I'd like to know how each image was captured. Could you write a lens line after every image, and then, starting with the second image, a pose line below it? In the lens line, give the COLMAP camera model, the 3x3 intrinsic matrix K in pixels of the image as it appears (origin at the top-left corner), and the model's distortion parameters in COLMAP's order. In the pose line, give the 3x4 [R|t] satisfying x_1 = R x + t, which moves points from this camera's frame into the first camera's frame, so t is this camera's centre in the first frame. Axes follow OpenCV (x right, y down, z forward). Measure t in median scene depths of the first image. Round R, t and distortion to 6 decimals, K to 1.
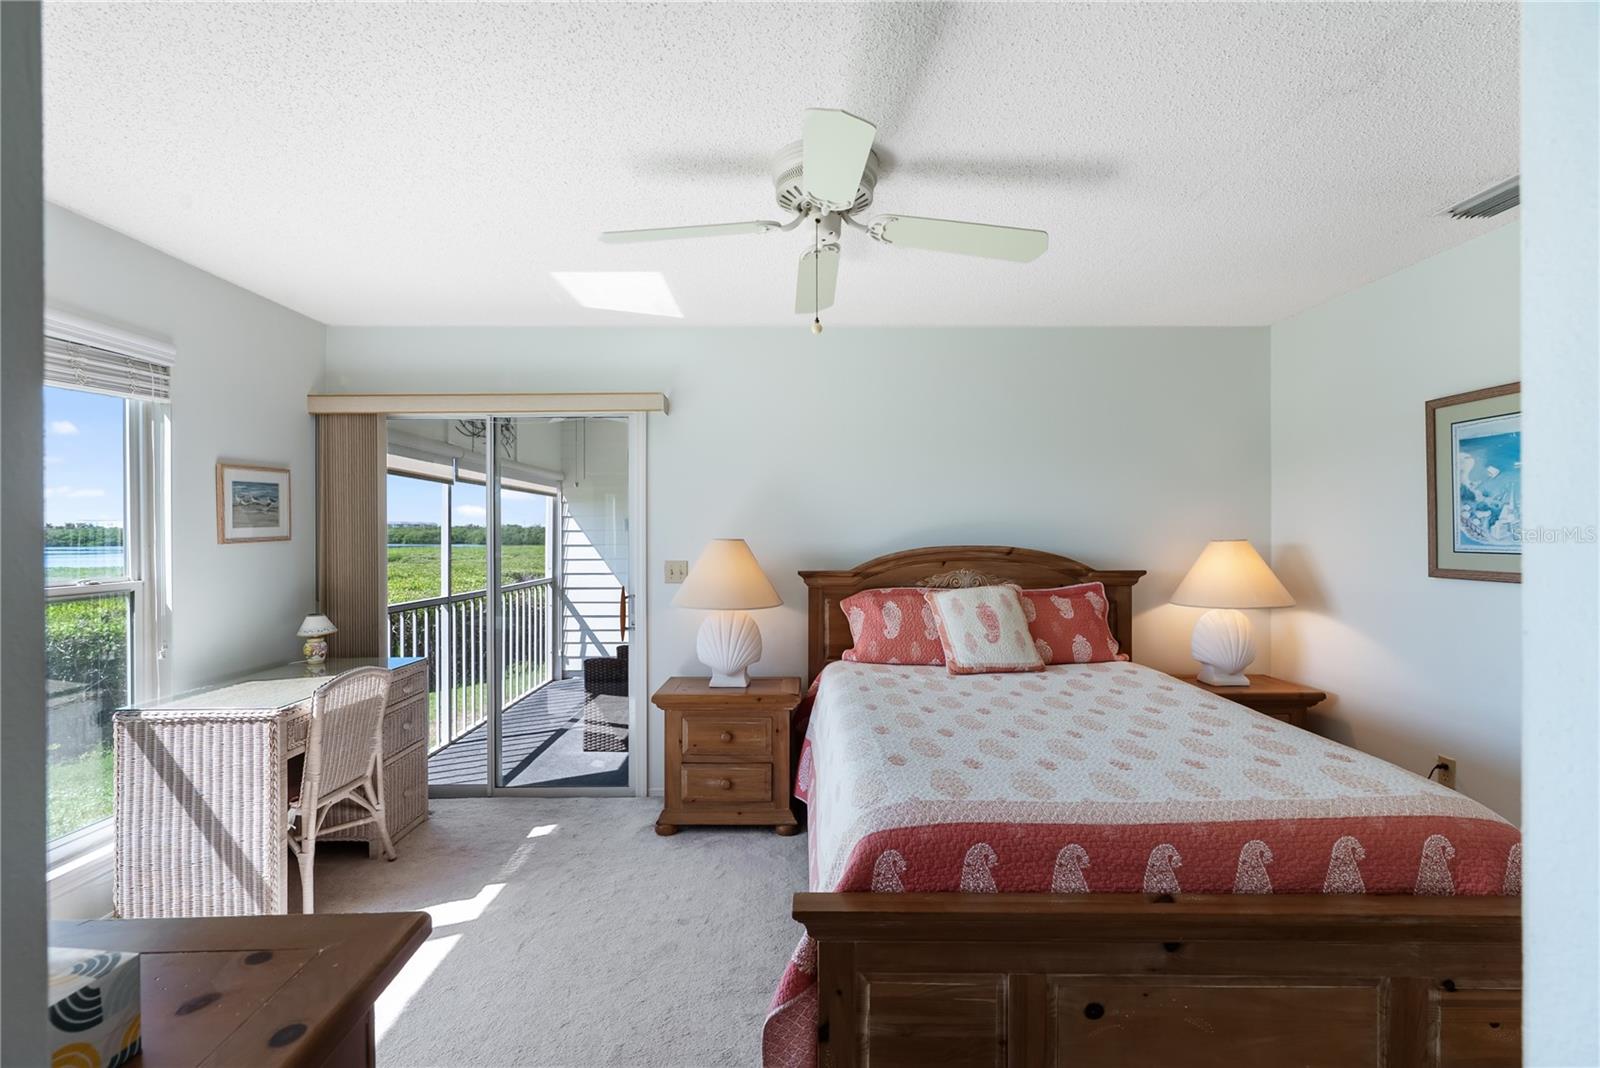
lens RADIAL K [[726.6, 0, 798.9], [0, 726.6, 535.8], [0, 0, 1]] dist [-0.003026, 0.002233]
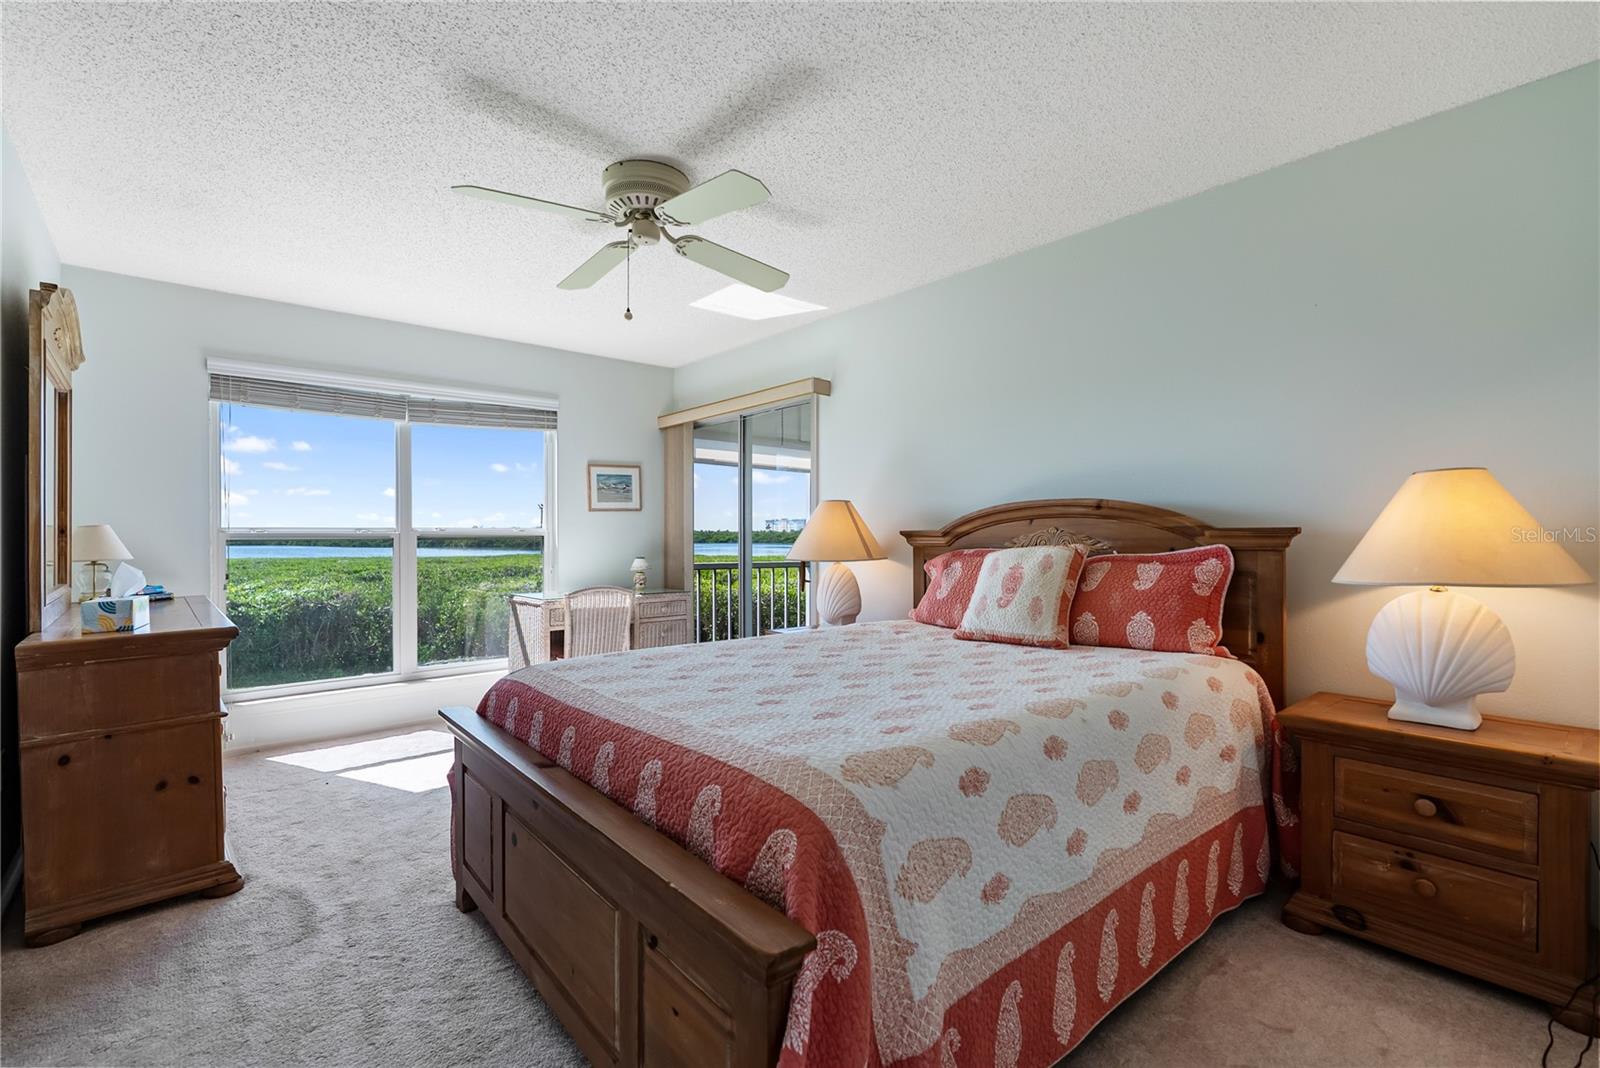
lens RADIAL K [[726.6, 0, 796.7], [0, 726.6, 531.3], [0, 0, 1]] dist [-0.003026, 0.002233]
pose [[0.640738, -0.003466, -0.767752, 0.753081], [-0.003059, 0.999970, -0.007067, 0.062755], [0.767754, 0.006877, 0.640708, 0.261836]]
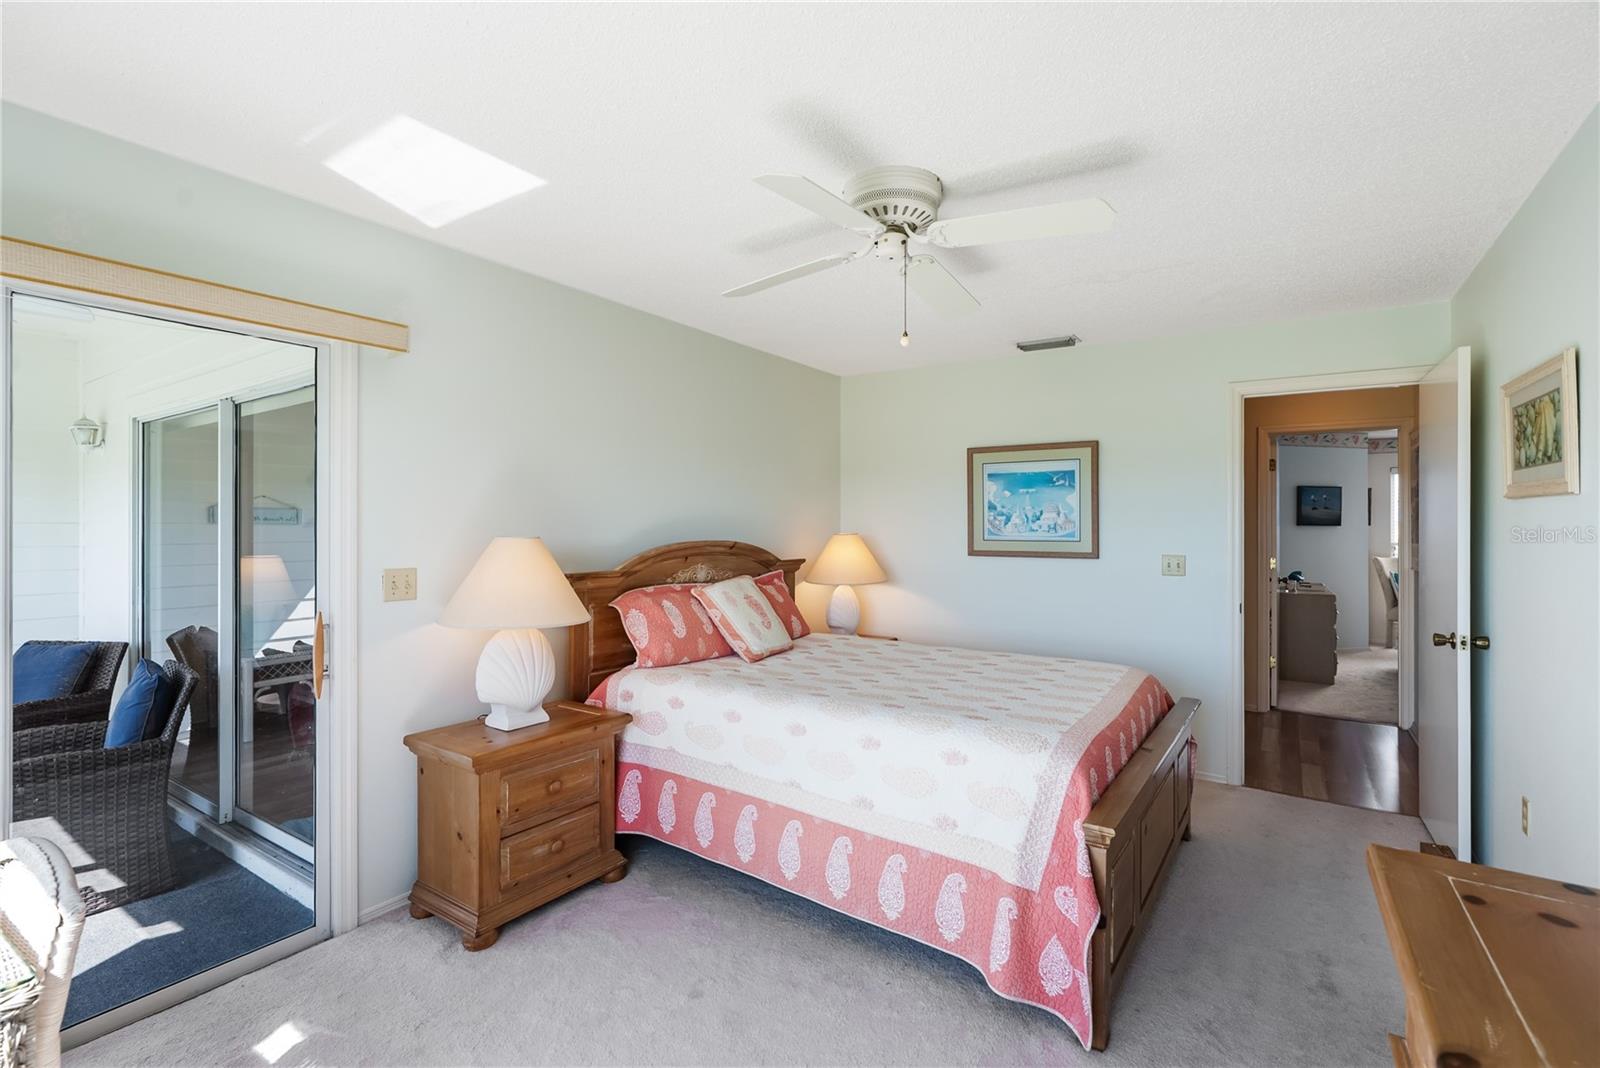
lens RADIAL K [[726.6, 0, 796.6], [0, 726.6, 522.0], [0, 0, 1]] dist [-0.003026, 0.002233]
pose [[0.573803, 0.006304, 0.818969, -0.597831], [0.000257, 0.999969, -0.007876, -0.005544], [-0.818993, 0.004730, 0.573784, 0.326793]]
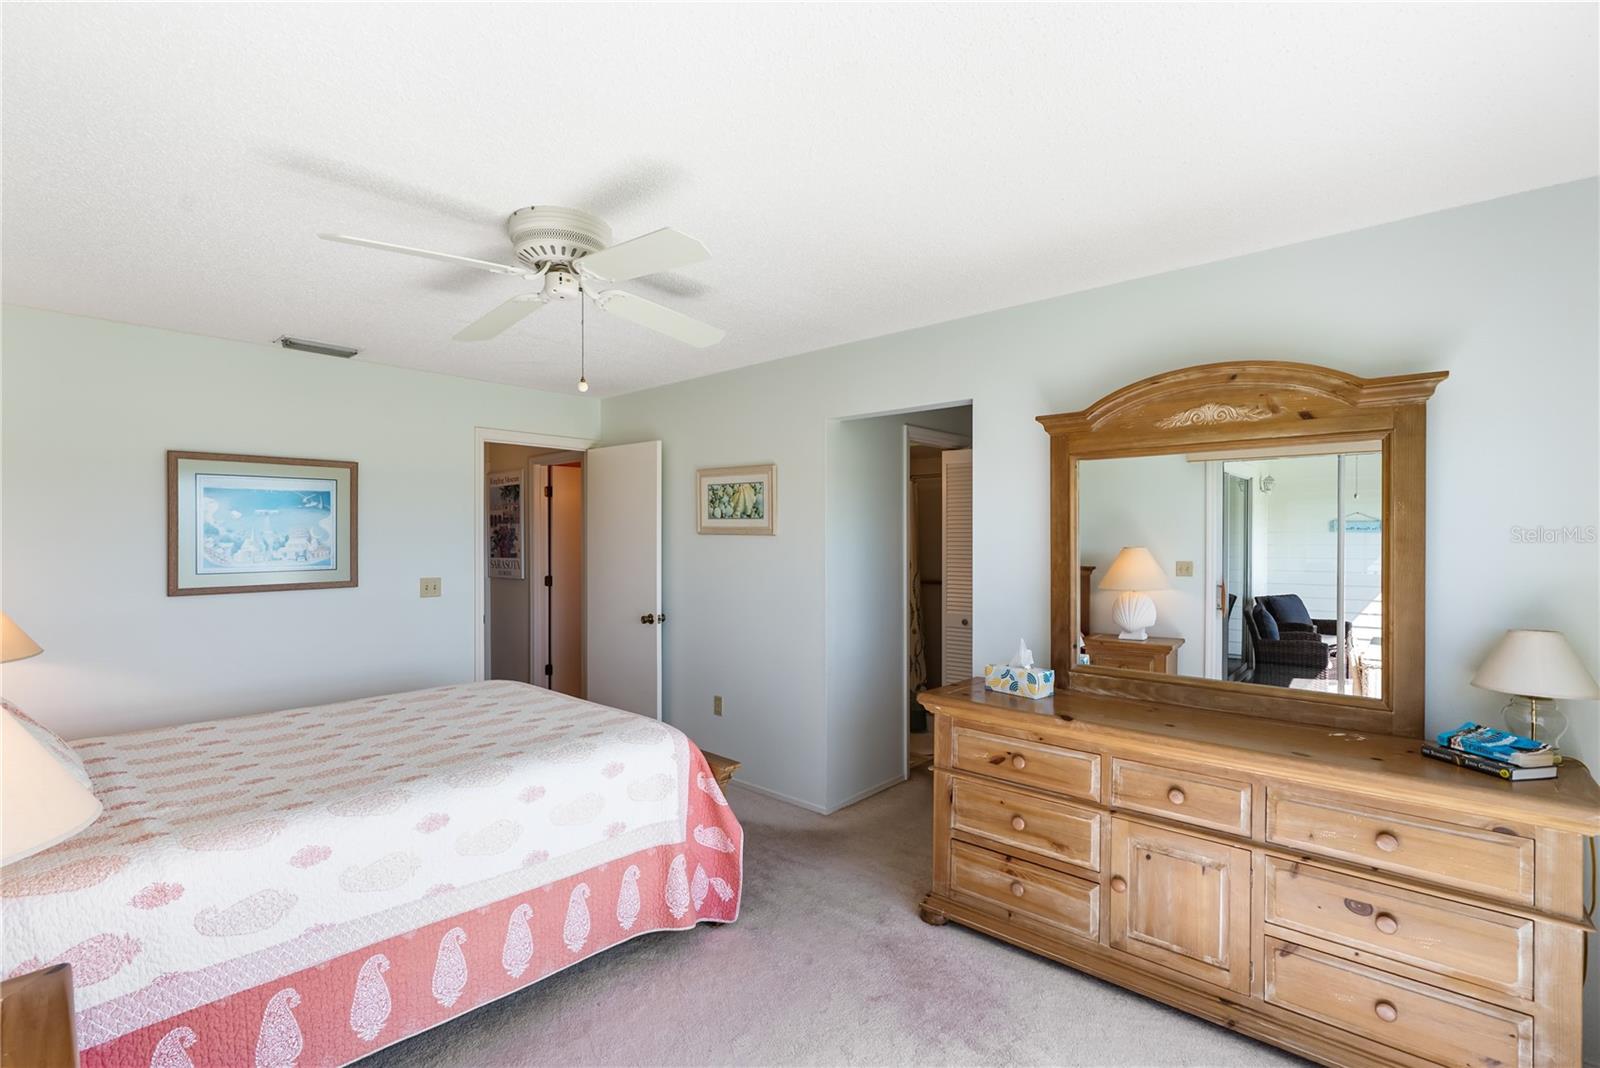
lens RADIAL K [[726.6, 0, 799.6], [0, 726.6, 535.6], [0, 0, 1]] dist [-0.003026, 0.002233]
pose [[-0.730972, 0.001762, 0.682405, -0.616283], [0.006259, 0.999972, 0.004122, -0.036972], [-0.682379, 0.007284, -0.730962, 1.007547]]
